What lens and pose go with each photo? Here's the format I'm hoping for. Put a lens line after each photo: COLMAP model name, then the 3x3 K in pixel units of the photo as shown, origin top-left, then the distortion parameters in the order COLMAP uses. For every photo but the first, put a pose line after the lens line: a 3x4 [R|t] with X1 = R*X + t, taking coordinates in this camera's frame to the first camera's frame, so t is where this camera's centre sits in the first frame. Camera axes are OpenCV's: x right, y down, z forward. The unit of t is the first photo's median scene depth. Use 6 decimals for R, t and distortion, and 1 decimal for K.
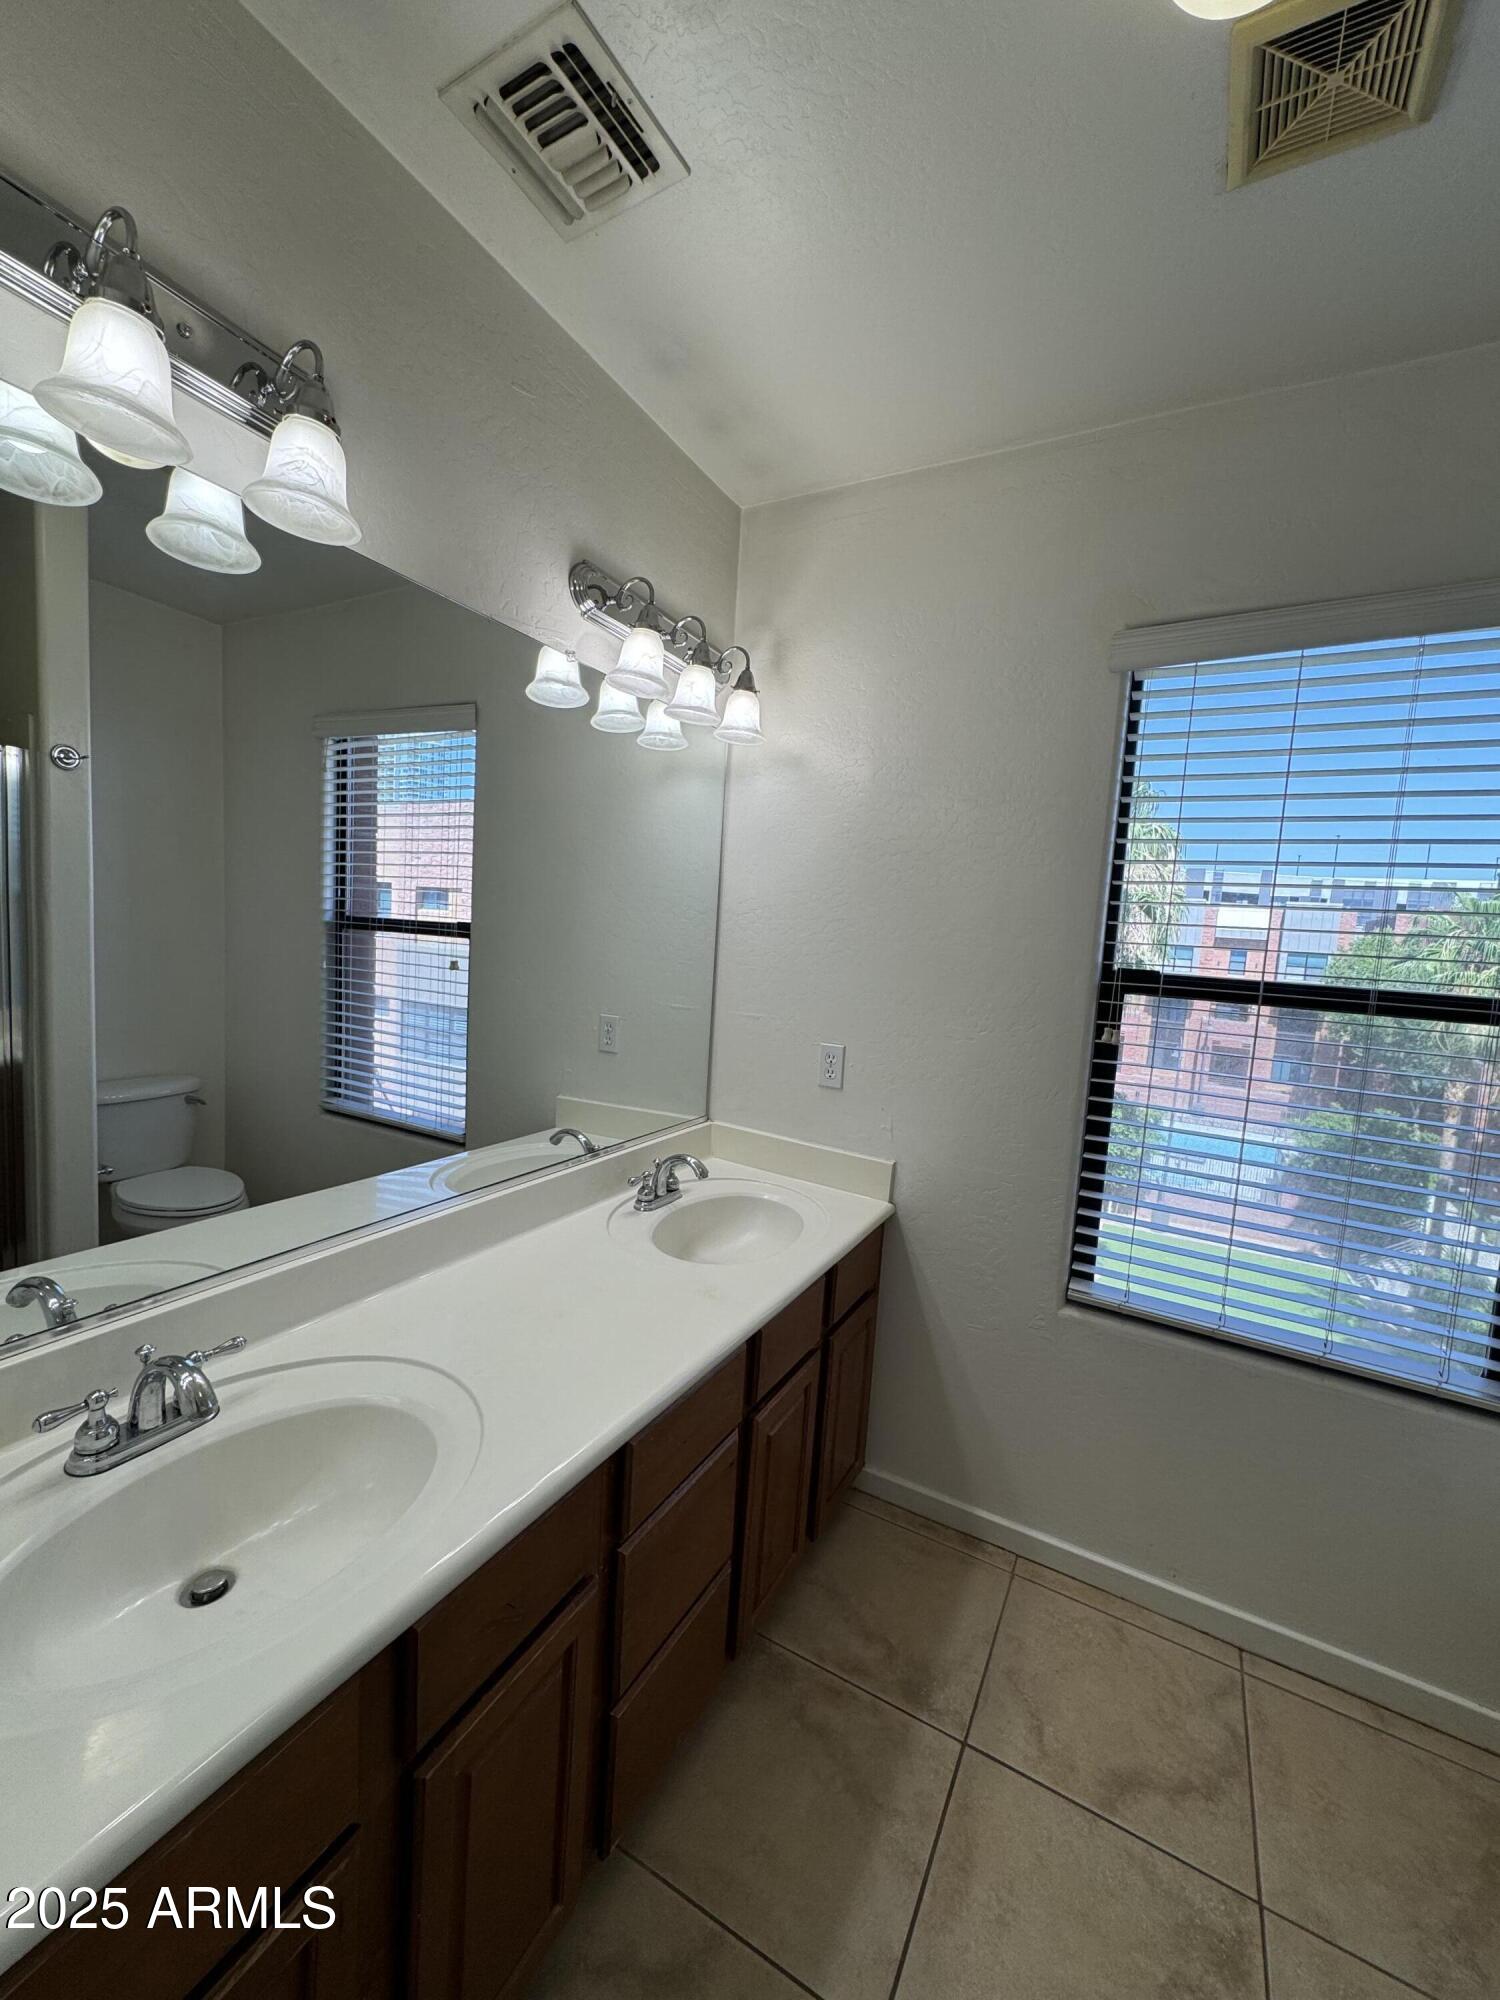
lens RADIAL K [[798.0, 0, 755.5], [0, 798.0, 1002.3], [0, 0, 1]] dist [-0.002384, 0.000773]
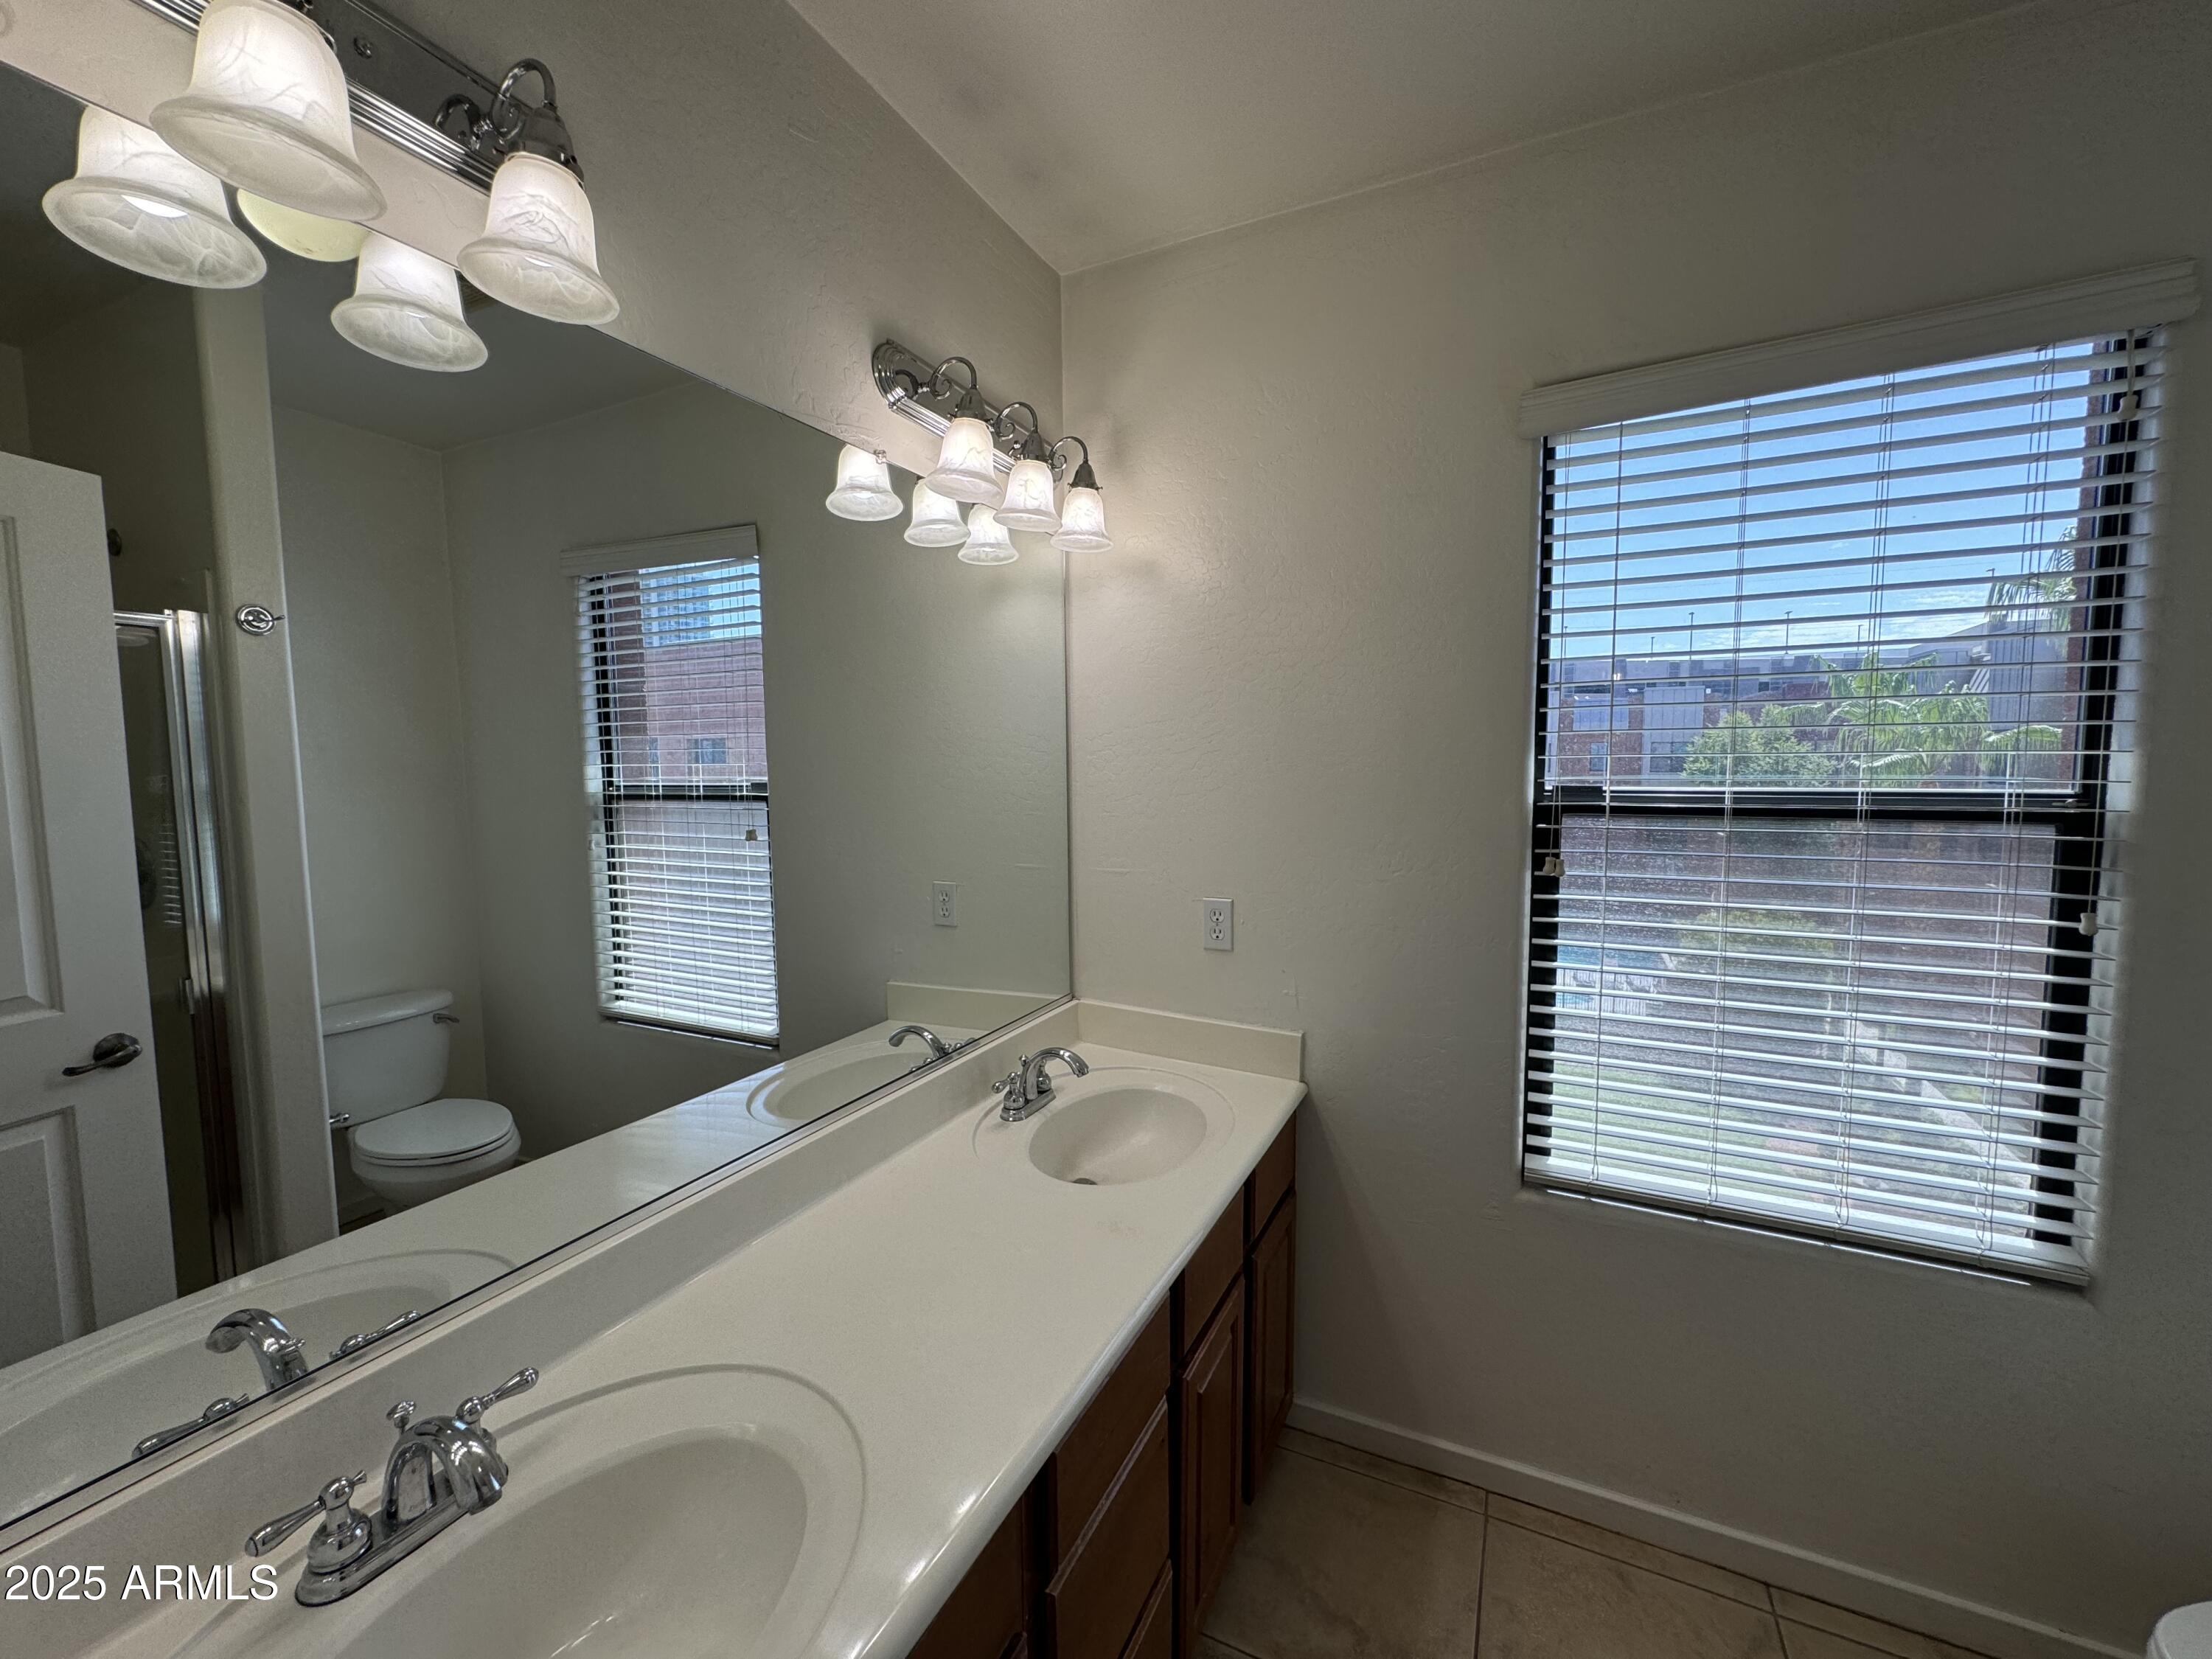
lens RADIAL K [[882.6, 0, 1107.9], [0, 882.6, 826.2], [0, 0, 1]] dist [-0.002384, 0.000773]
pose [[0.996444, -0.074743, 0.038888, -0.059911], [0.075245, 0.997098, -0.011607, -0.026294], [-0.037907, 0.014492, 0.999176, 0.087404]]
